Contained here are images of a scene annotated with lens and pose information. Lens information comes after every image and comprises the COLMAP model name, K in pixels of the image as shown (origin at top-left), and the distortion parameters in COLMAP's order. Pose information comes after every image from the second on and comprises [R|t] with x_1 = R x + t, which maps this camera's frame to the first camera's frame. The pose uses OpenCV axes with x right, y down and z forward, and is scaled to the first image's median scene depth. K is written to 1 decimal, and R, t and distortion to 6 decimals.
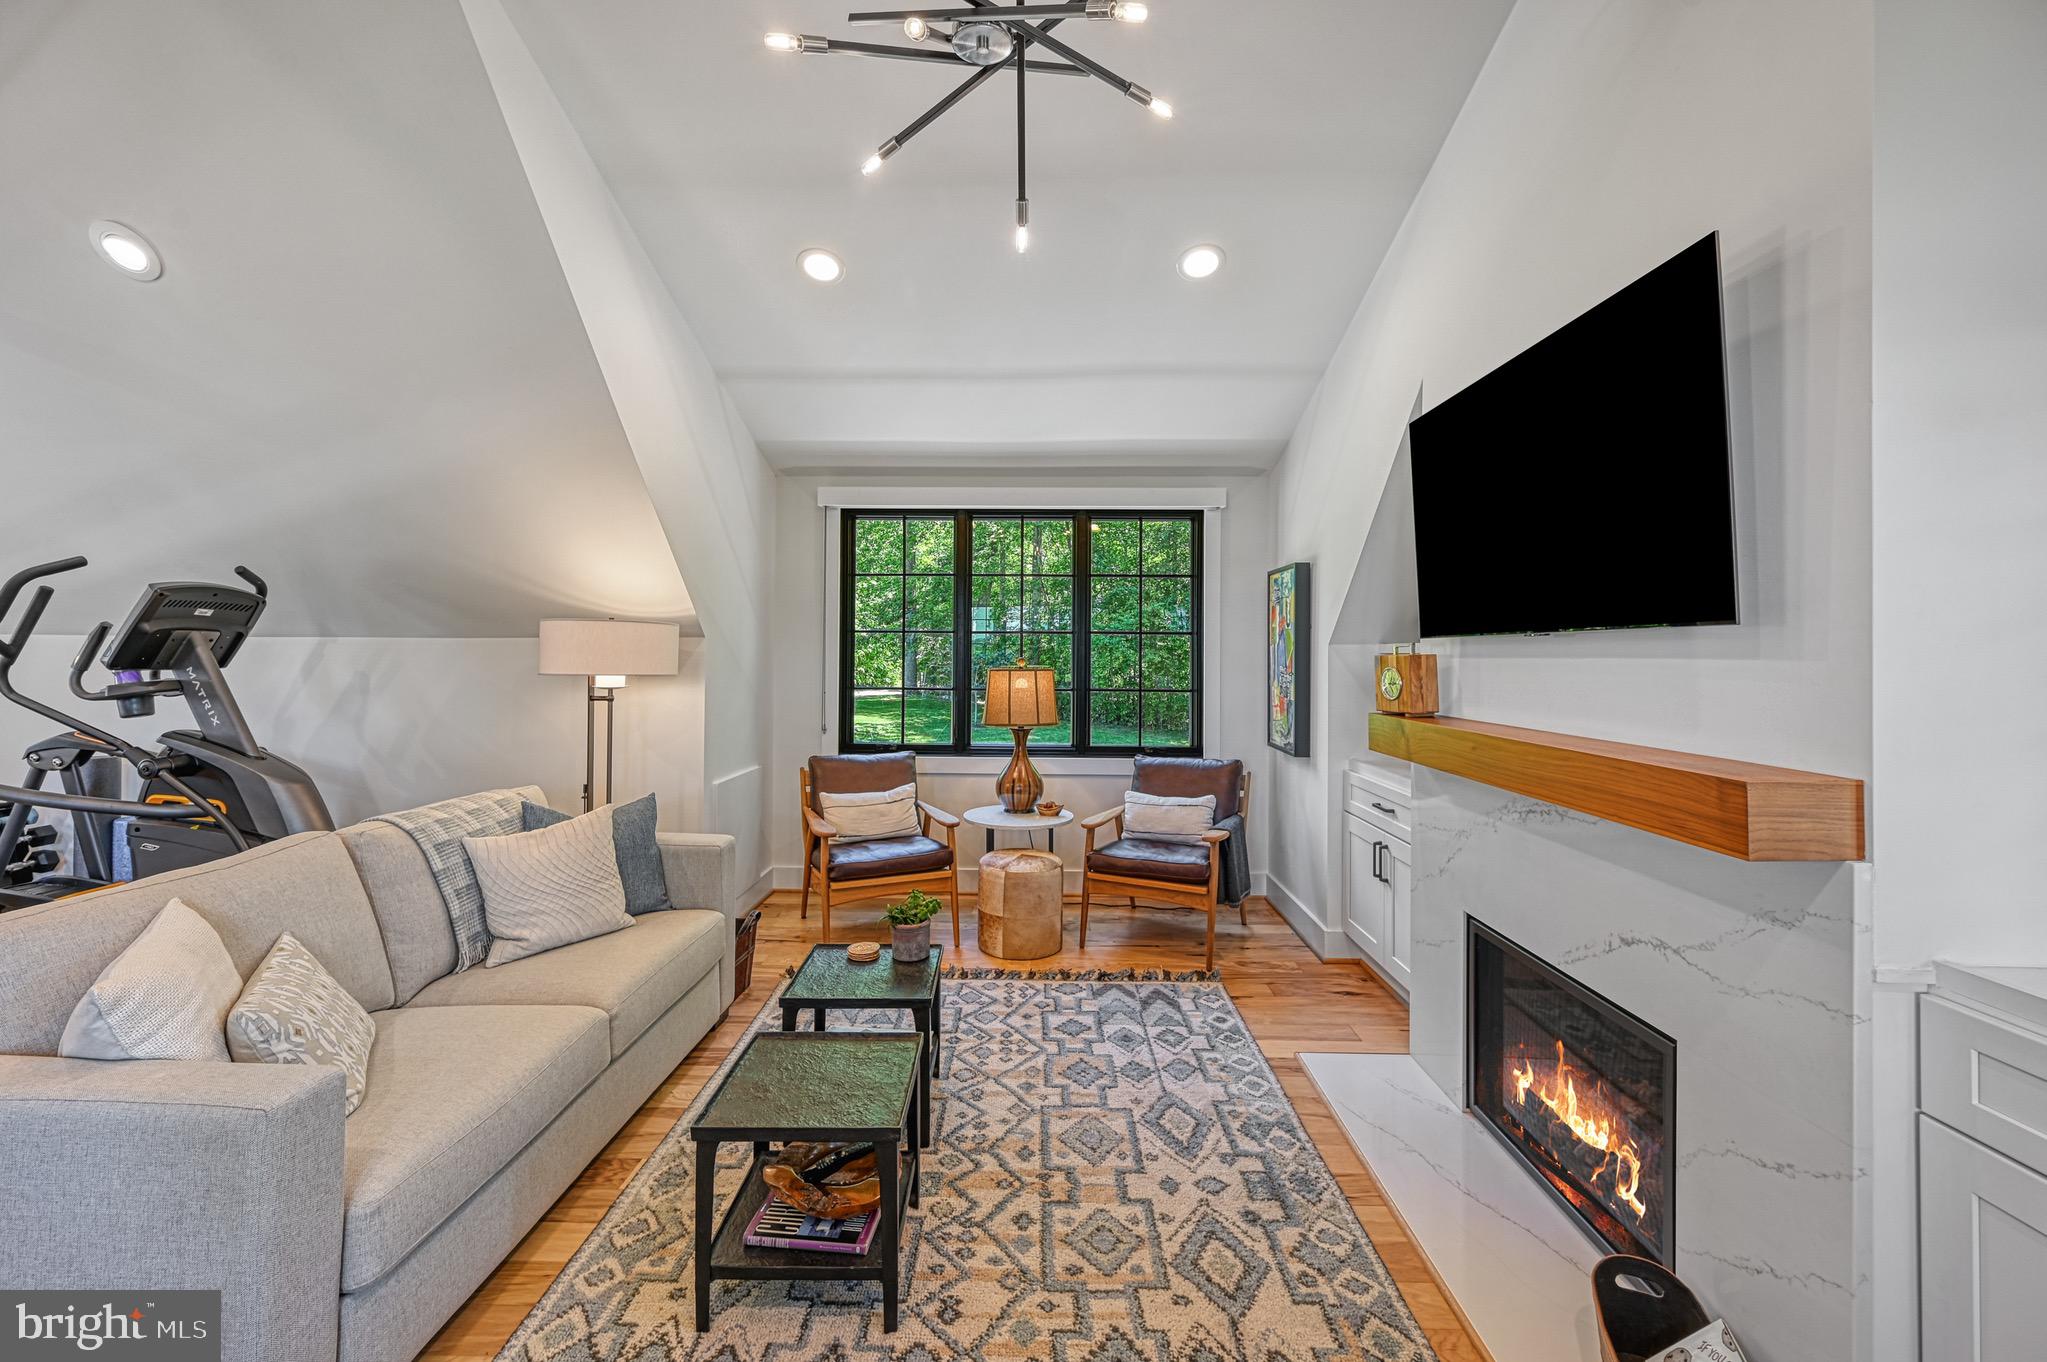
lens RADIAL K [[819.7, 0, 1029.0], [0, 819.7, 649.3], [0, 0, 1]] dist [0.001758, -0.000006]
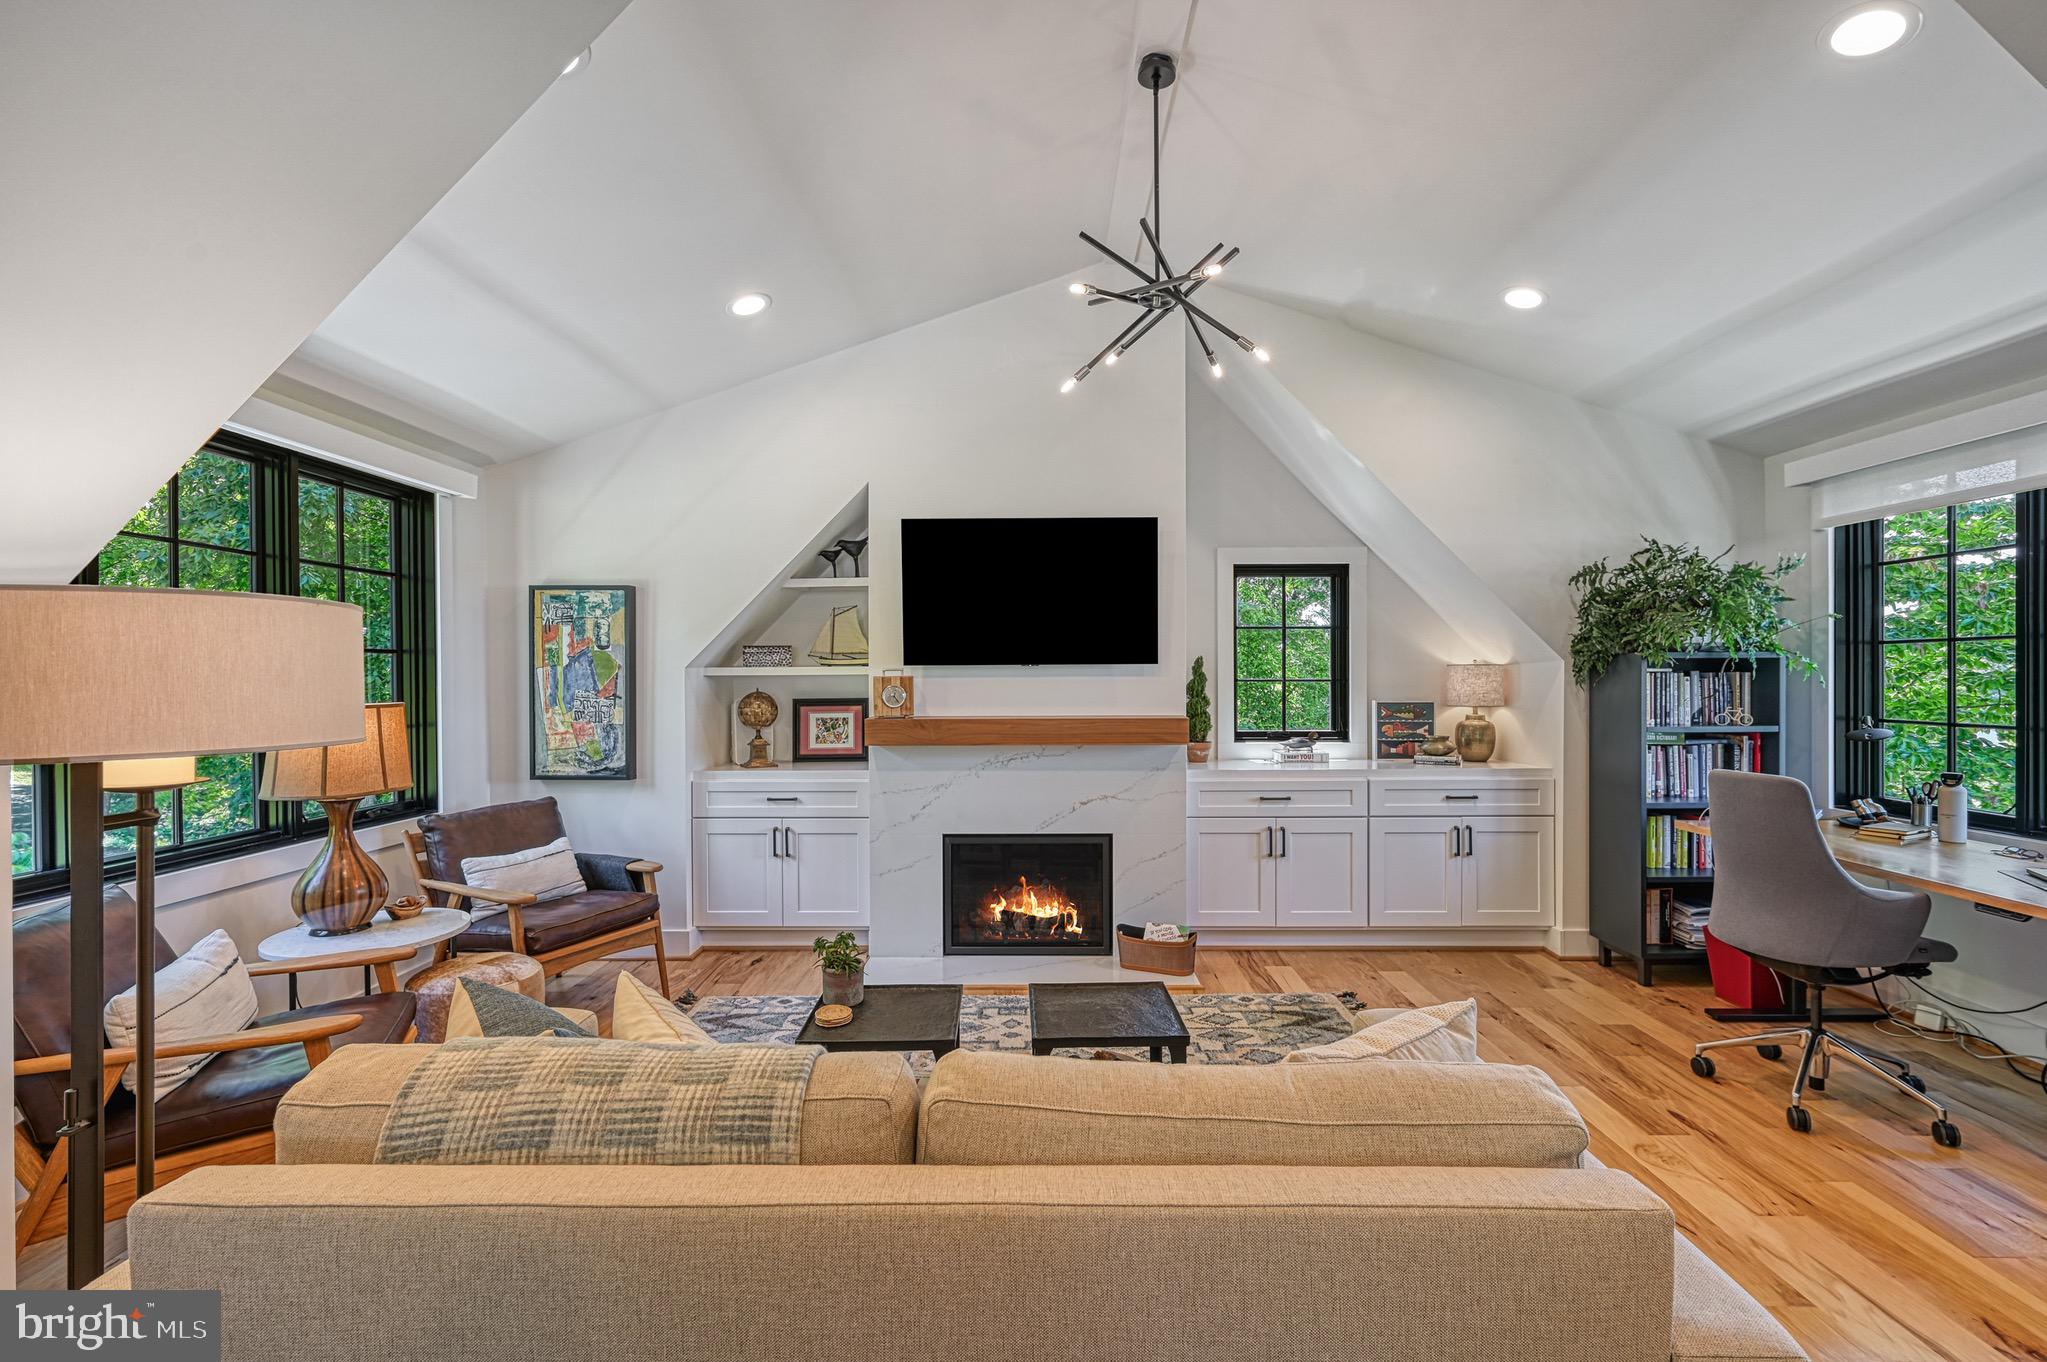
lens RADIAL K [[893.7, 0, 1024.6], [0, 893.7, 676.0], [0, 0, 1]] dist [0.001587, 0.000053]
pose [[0.002149, -0.008530, 0.999961, -1.001162], [-0.002189, 0.999961, 0.008535, -0.007774], [-0.999995, -0.002207, 0.002130, 0.674728]]
